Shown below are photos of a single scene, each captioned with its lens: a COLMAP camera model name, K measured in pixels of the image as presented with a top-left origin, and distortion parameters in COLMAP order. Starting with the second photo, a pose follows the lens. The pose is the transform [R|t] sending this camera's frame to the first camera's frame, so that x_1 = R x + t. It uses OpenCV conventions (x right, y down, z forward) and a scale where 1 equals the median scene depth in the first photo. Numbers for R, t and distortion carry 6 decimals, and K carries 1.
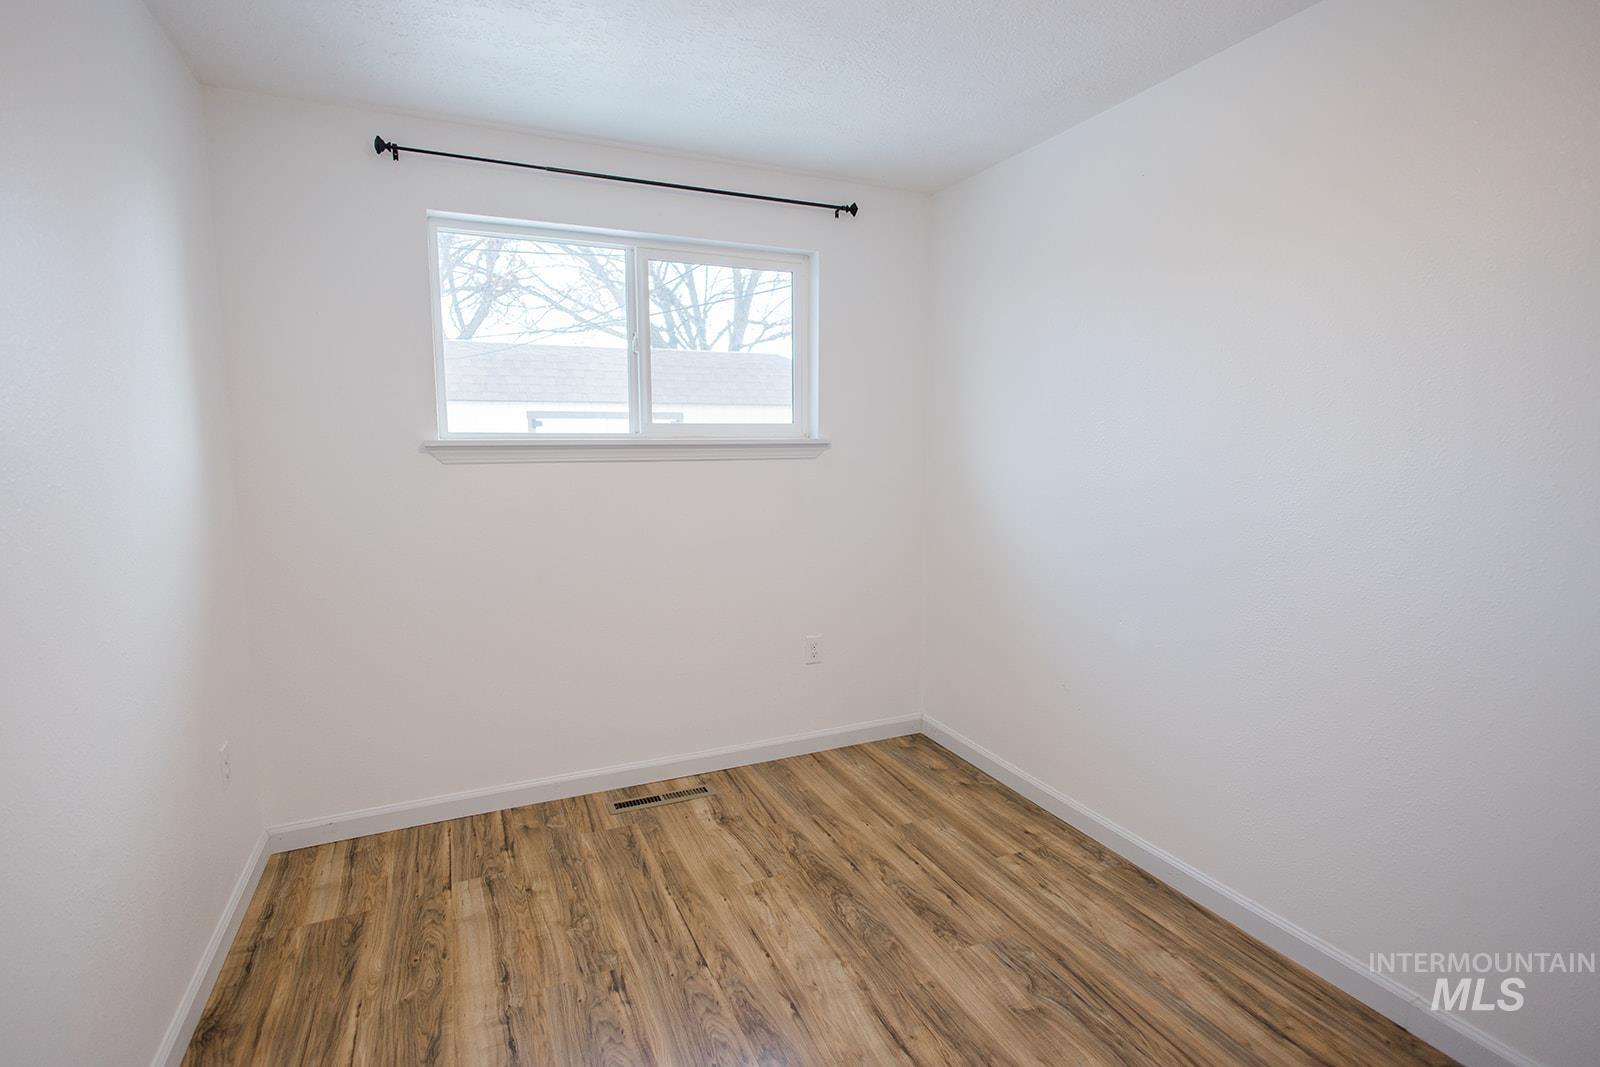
lens RADIAL K [[749.8, 0, 778.7], [0, 749.8, 561.6], [0, 0, 1]] dist [0.010440, -0.004121]
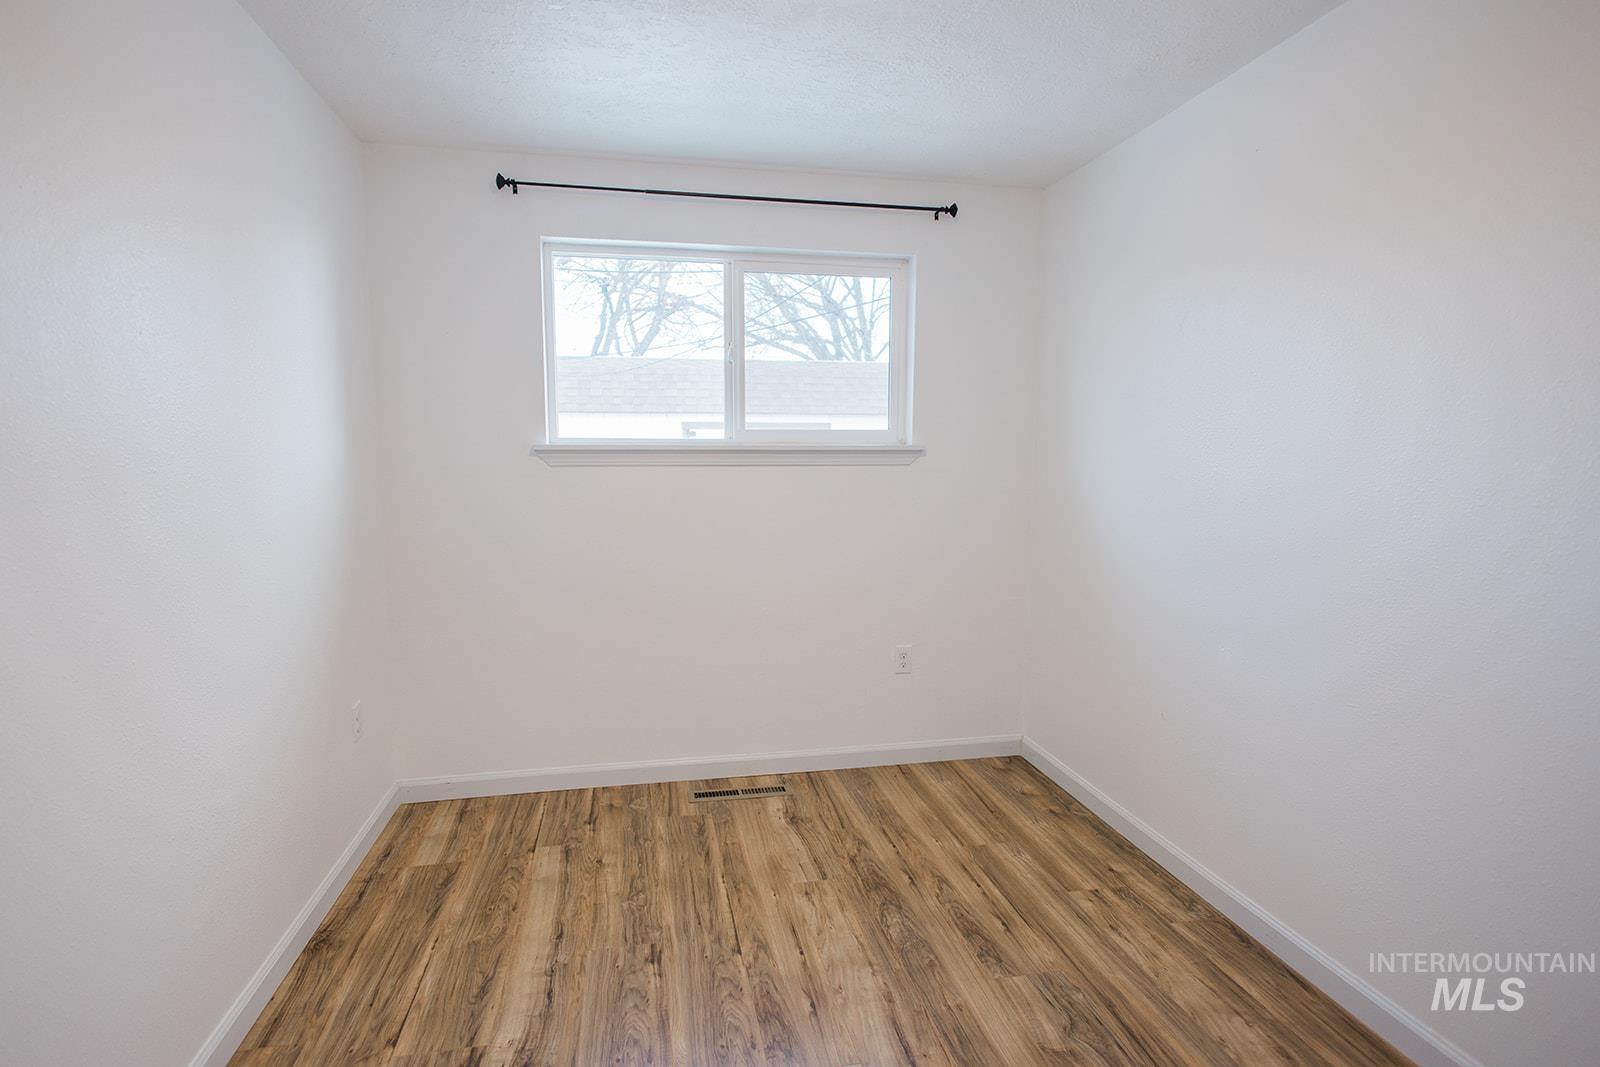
lens RADIAL K [[749.8, 0, 774.4], [0, 749.8, 570.0], [0, 0, 1]] dist [0.010440, -0.004121]
pose [[0.974383, 0.038879, -0.221511, 0.125911], [-0.039850, 0.999206, 0.000088, 0.008454], [0.221338, 0.008741, 0.975158, 0.001572]]
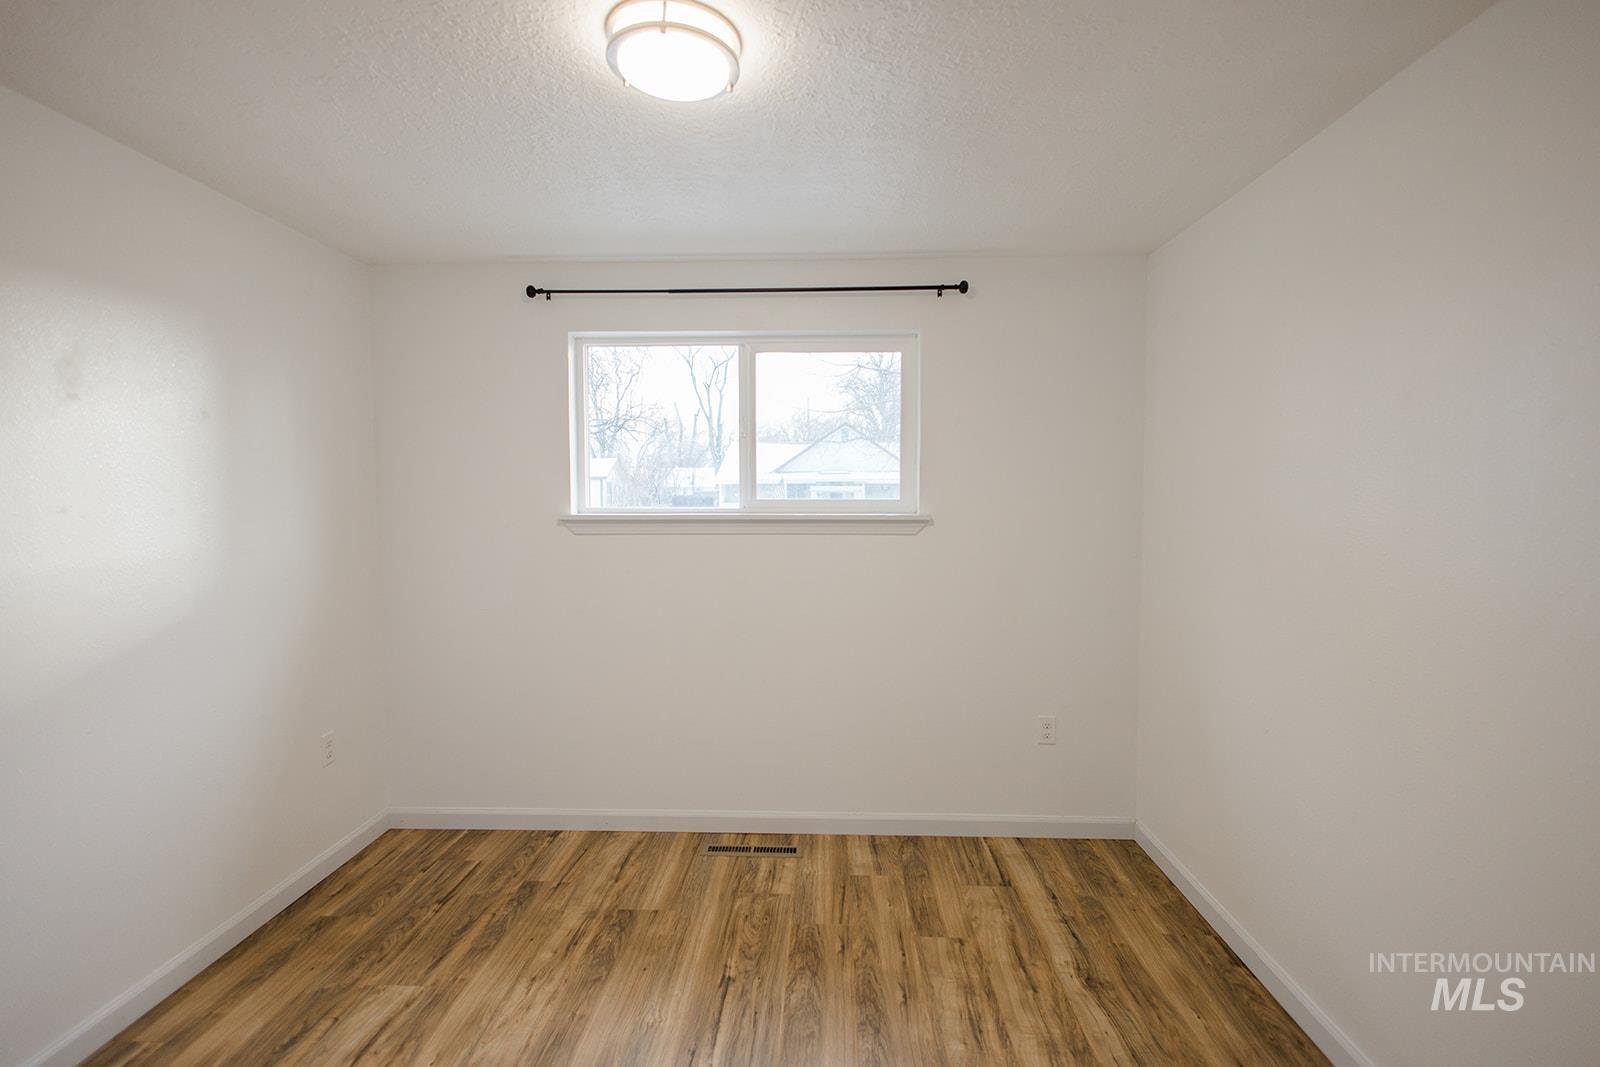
lens RADIAL K [[749.8, 0, 811.3], [0, 749.8, 579.8], [0, 0, 1]] dist [0.010440, -0.004121]
pose [[0.910356, 0.037090, -0.412160, 0.416102], [-0.065509, 0.996333, -0.055035, -0.014356], [0.408608, 0.077102, 0.909448, 0.047928]]
